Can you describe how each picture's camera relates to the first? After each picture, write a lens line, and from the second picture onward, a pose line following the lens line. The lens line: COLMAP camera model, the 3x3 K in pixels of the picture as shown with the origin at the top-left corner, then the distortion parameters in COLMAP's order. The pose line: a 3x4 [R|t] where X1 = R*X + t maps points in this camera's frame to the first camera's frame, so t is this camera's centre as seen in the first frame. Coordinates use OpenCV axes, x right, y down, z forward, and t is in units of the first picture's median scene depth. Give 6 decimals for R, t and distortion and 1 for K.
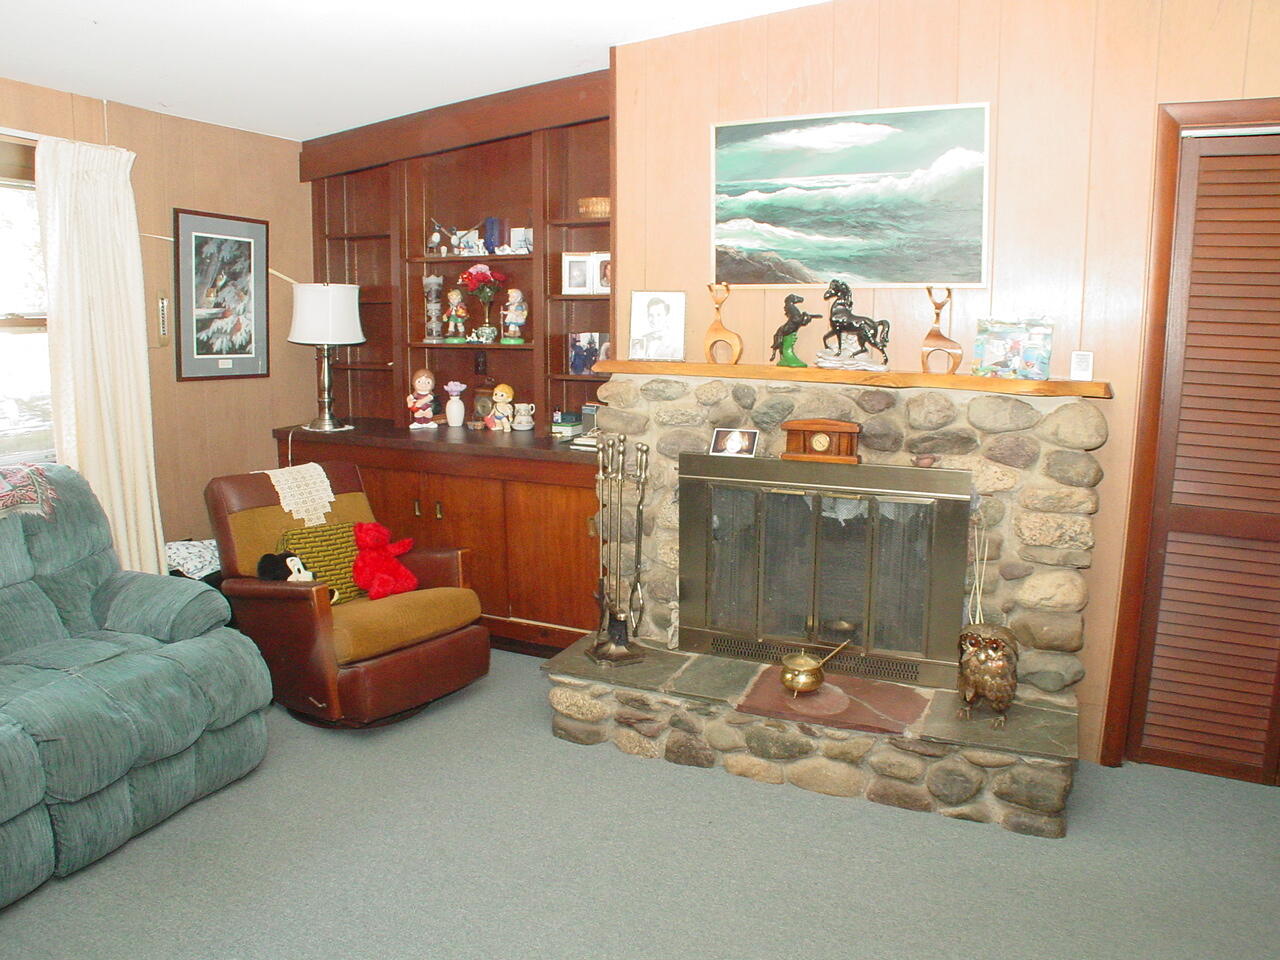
lens RADIAL K [[912.7, 0, 640.0], [0, 912.7, 480.0], [0, 0, 1]] dist [-0.197155, 0.117701]
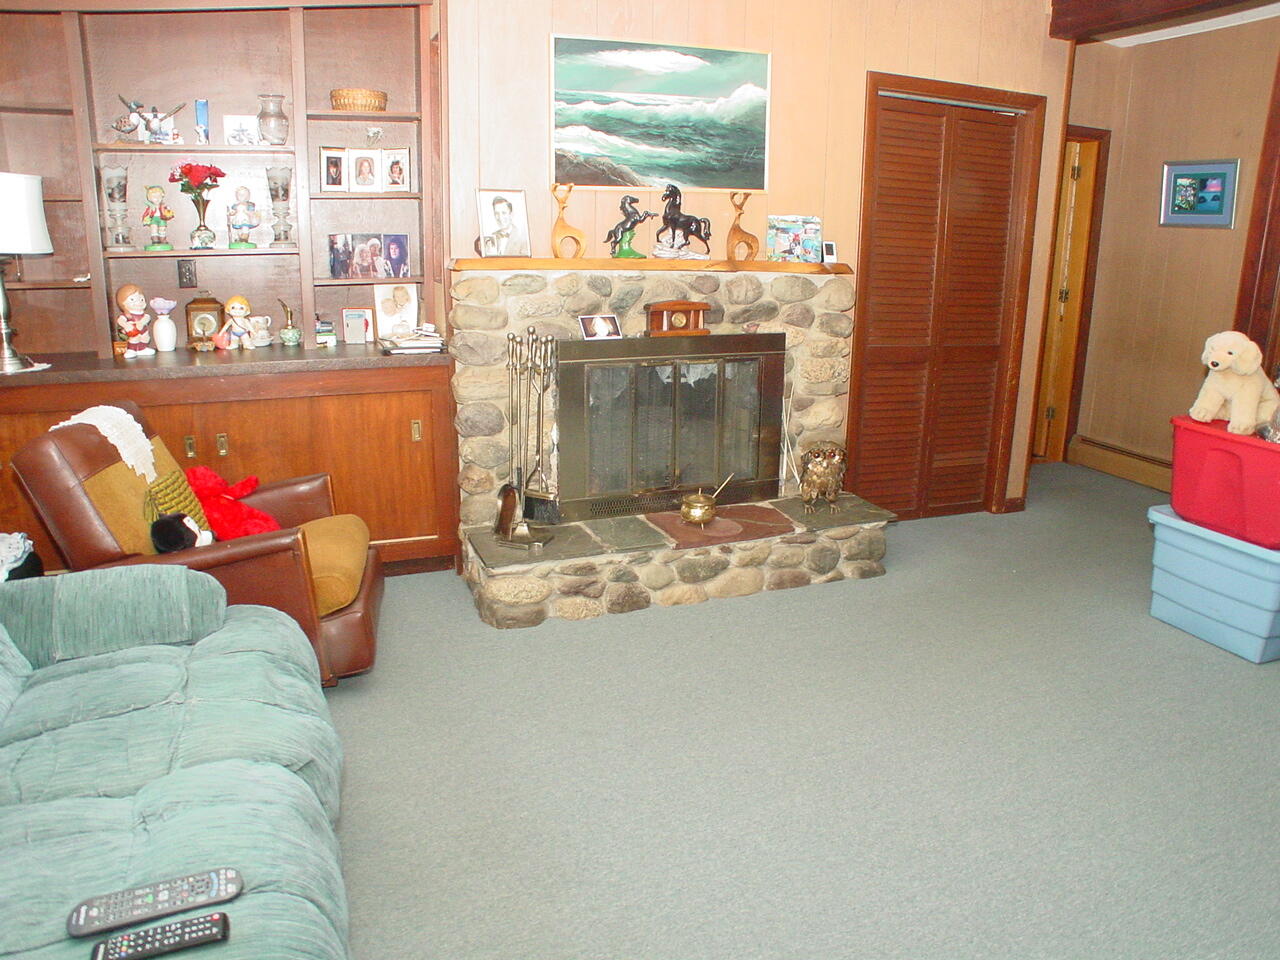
lens RADIAL K [[912.7, 0, 640.0], [0, 912.7, 480.0], [0, 0, 1]] dist [-0.197155, 0.117701]
pose [[0.696899, -0.186967, 0.692369, -0.699714], [0.113214, 0.981995, 0.151222, -0.020302], [-0.708177, -0.027001, 0.705519, 0.171737]]
